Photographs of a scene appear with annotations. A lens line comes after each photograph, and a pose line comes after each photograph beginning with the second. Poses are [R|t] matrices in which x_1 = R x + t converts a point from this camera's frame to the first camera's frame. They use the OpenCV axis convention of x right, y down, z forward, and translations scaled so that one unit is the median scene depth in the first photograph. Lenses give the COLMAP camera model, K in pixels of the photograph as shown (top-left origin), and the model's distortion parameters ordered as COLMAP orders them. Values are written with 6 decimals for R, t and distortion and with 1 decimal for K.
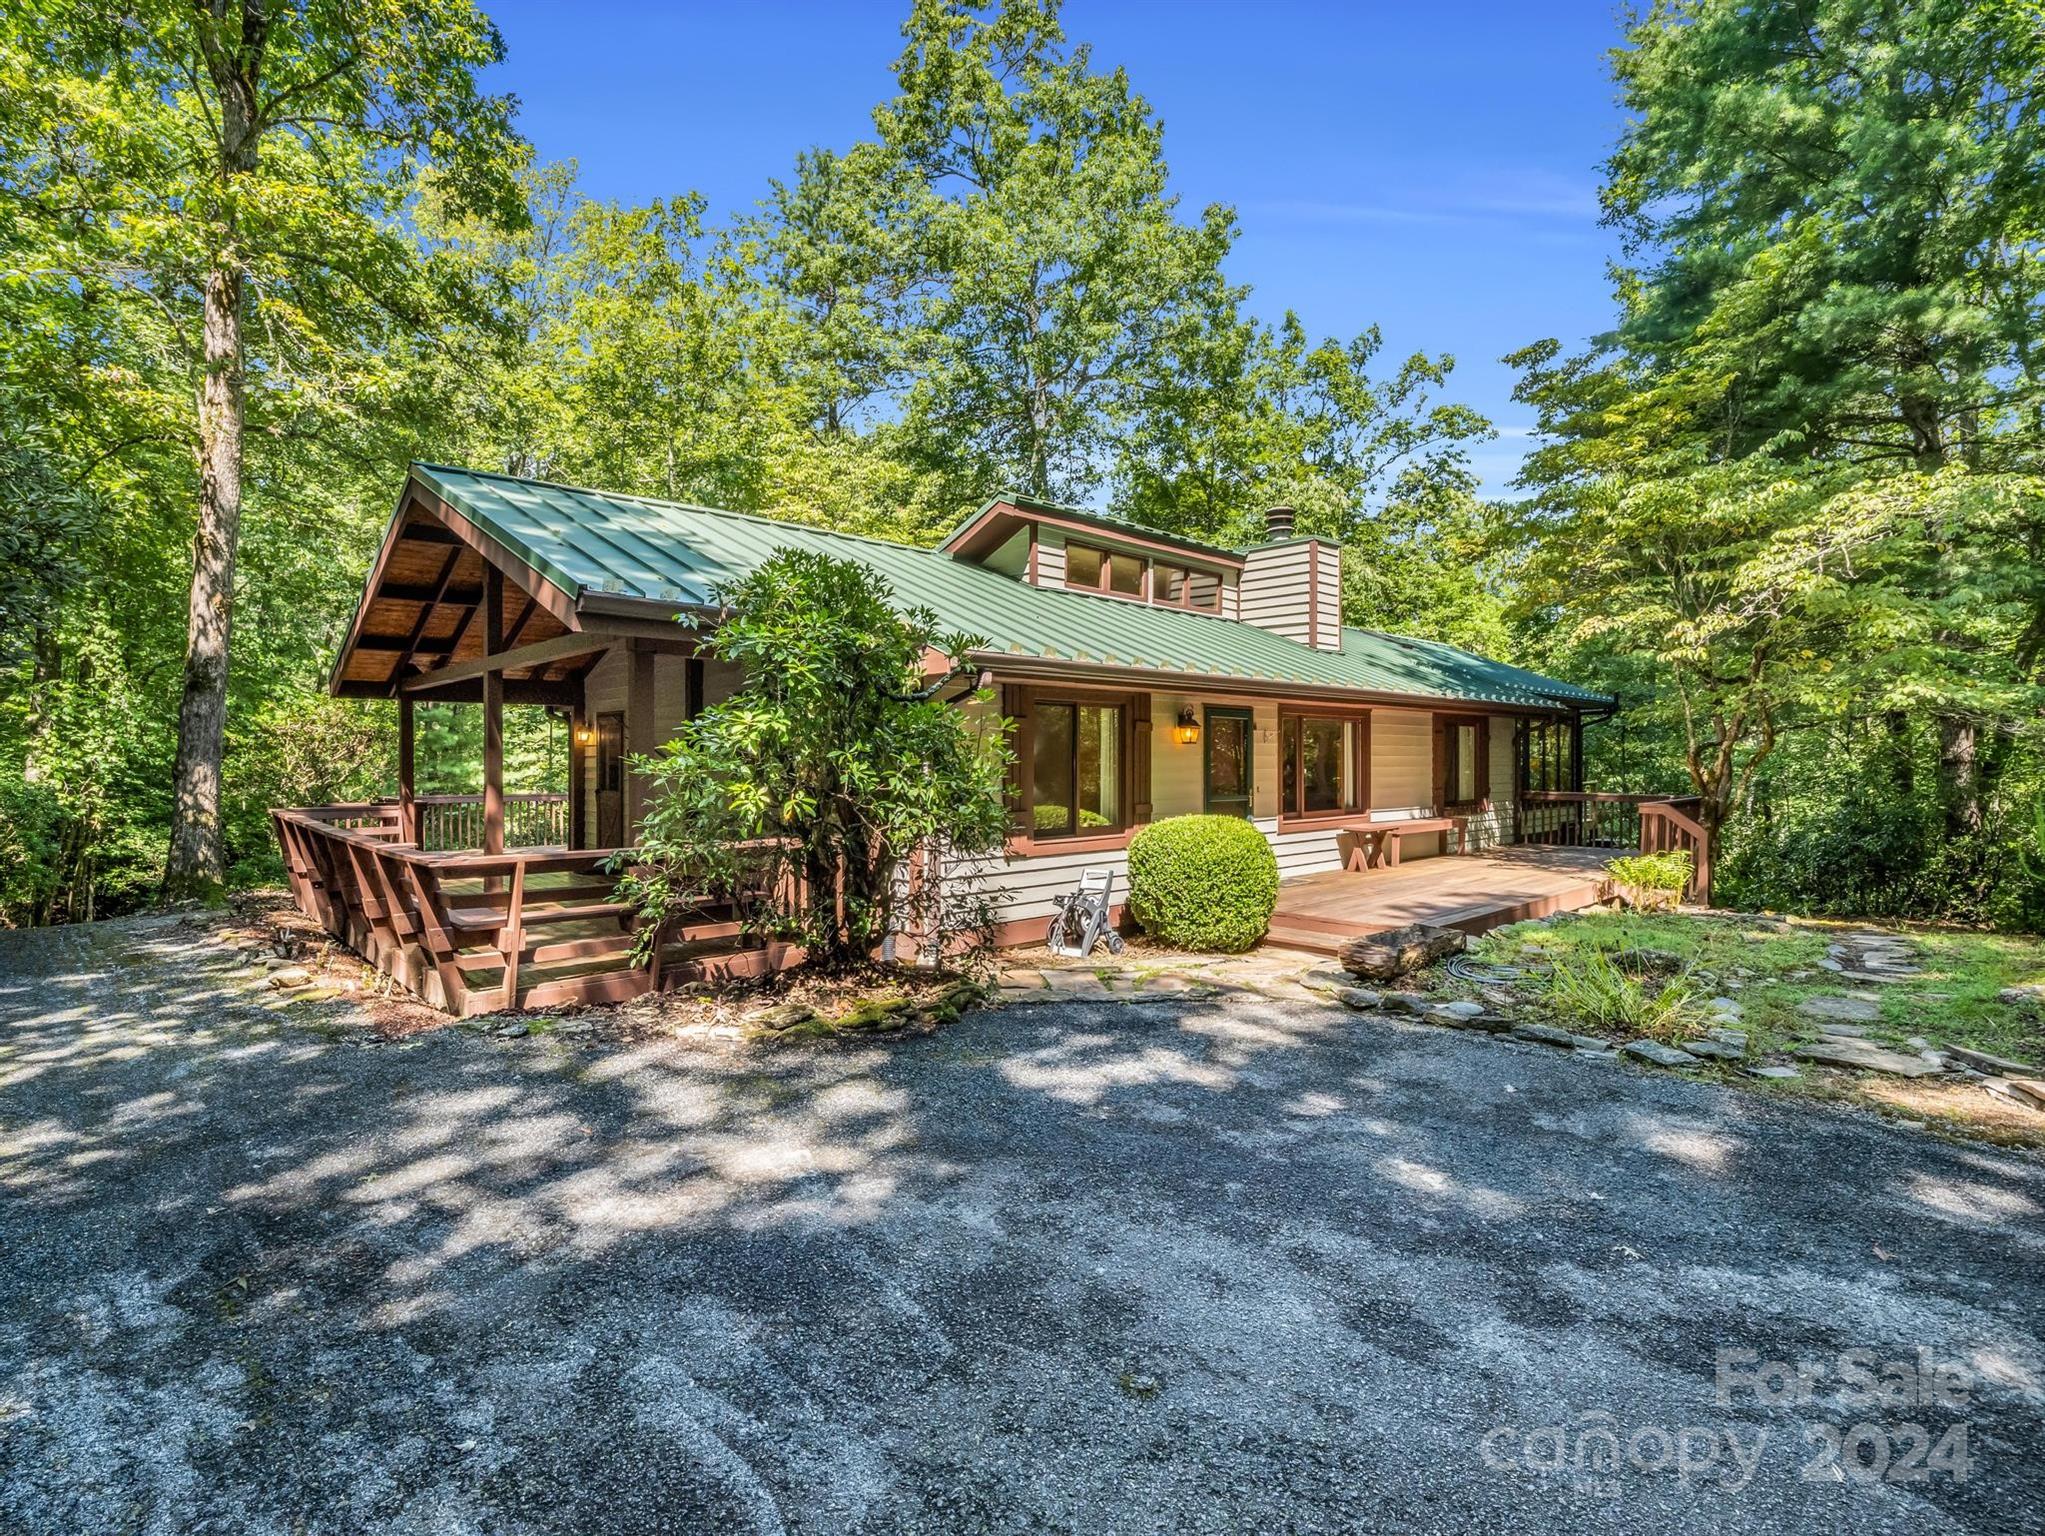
lens RADIAL K [[987.1, 0, 1022.5], [0, 987.1, 768.0], [0, 0, 1]] dist [-0.000822, -0.000140]
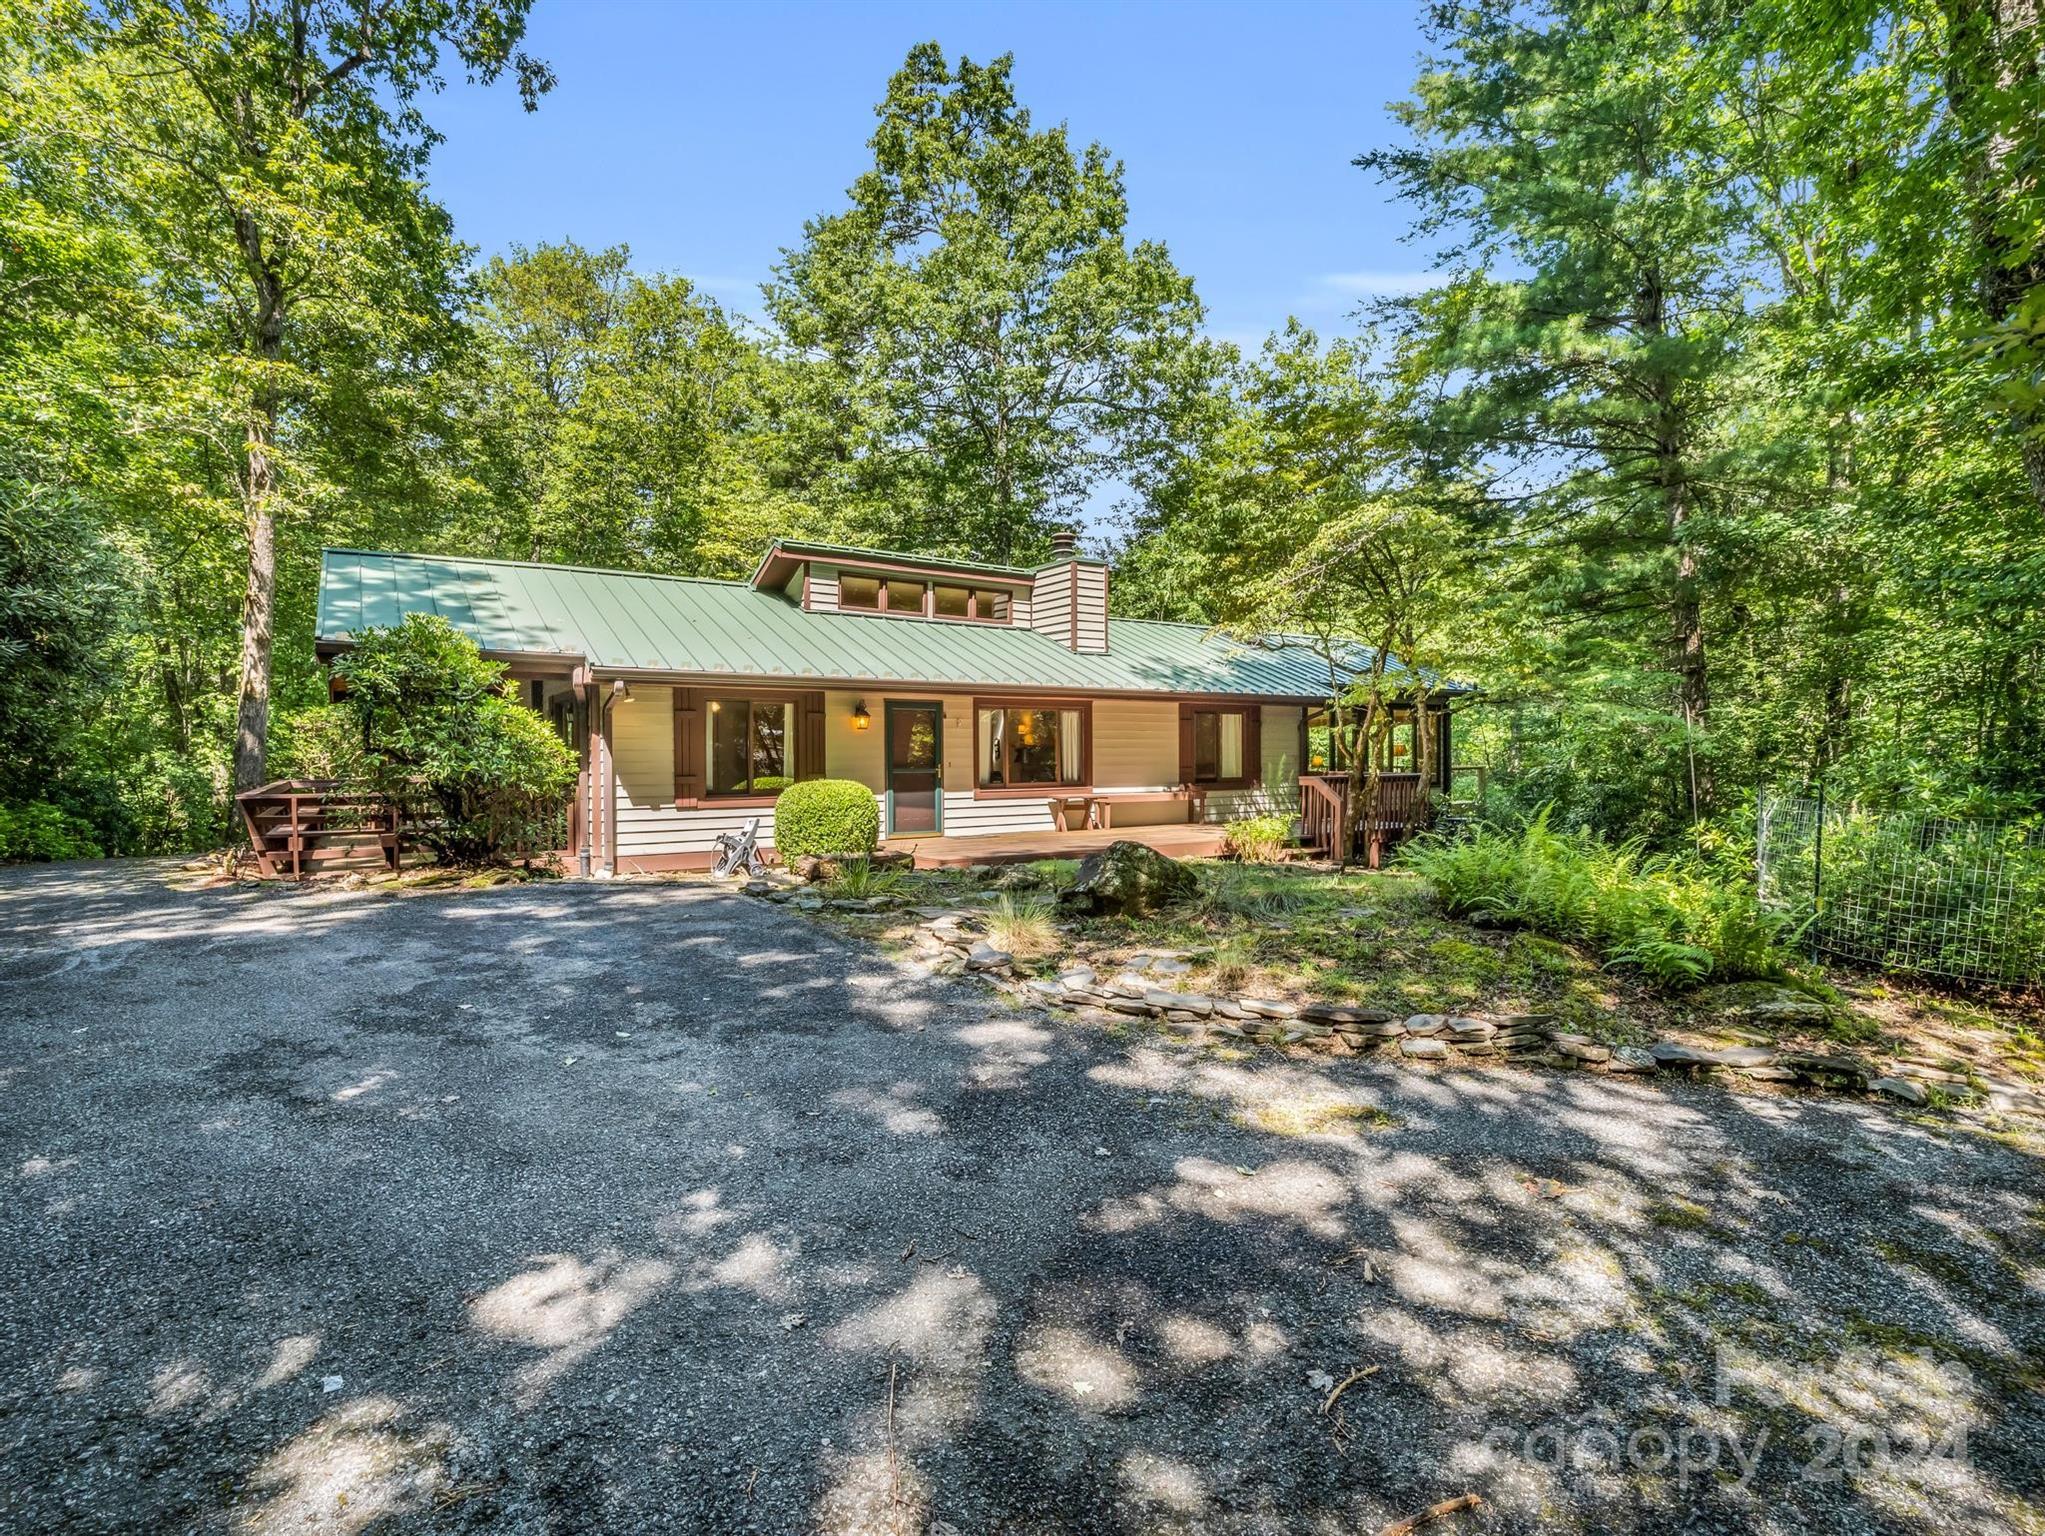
lens RADIAL K [[987.1, 0, 1022.5], [0, 987.1, 768.0], [0, 0, 1]] dist [-0.000822, -0.000140]
pose [[0.980787, 0.002205, -0.195071, 0.516867], [-0.001025, 0.999981, 0.006152, 0.015734], [0.195080, -0.005834, 0.980770, -0.214295]]
